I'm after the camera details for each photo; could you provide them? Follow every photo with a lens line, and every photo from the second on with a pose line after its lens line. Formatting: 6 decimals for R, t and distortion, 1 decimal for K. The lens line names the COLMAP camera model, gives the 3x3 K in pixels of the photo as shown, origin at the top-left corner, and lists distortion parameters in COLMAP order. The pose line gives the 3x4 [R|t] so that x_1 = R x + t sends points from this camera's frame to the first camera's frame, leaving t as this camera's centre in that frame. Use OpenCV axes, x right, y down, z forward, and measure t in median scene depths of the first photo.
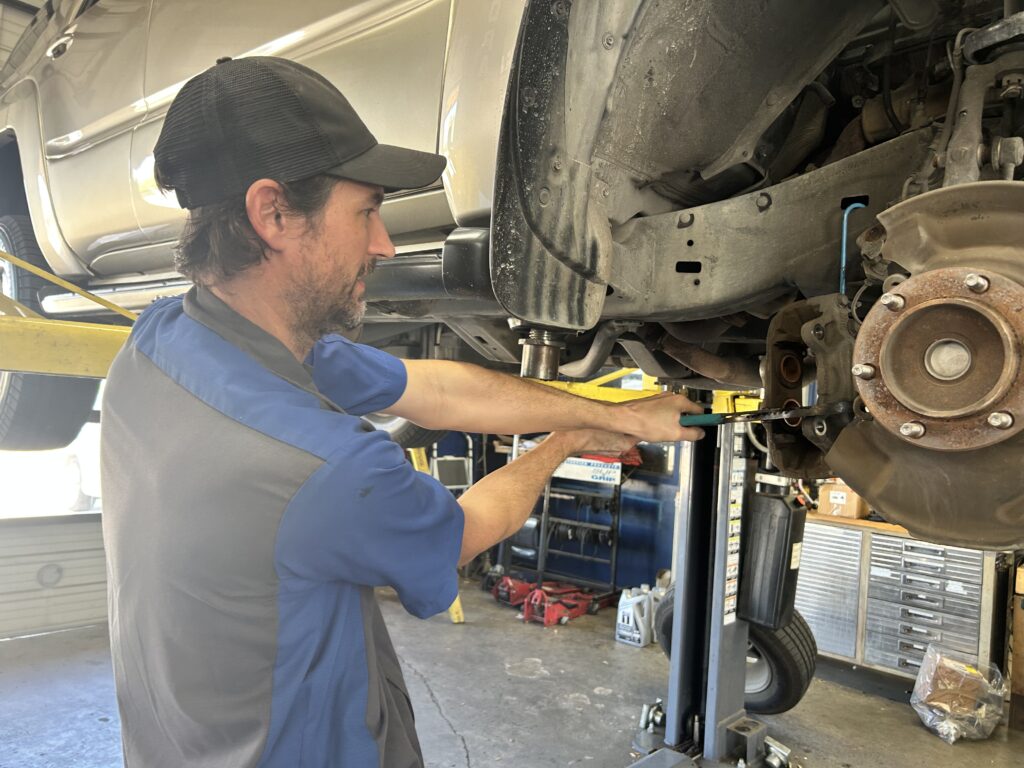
lens RADIAL K [[779.5, 0, 509.9], [0, 779.5, 384.2], [0, 0, 1]] dist [0.002232, -0.011534]
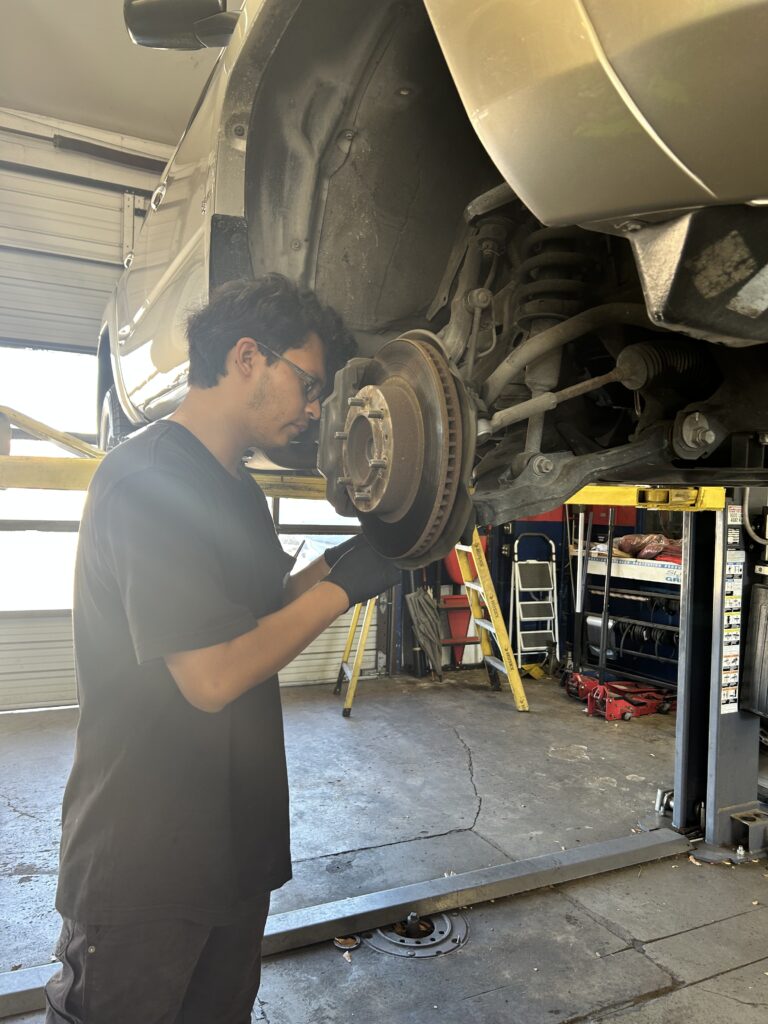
lens RADIAL K [[779.5, 0, 388.2], [0, 779.5, 509.3], [0, 0, 1]] dist [0.002232, -0.011534]
pose [[0.923938, -0.035911, -0.380853, 0.192791], [0.040113, 0.999190, 0.003100, 0.015056], [0.380434, -0.018141, 0.924630, -0.073024]]
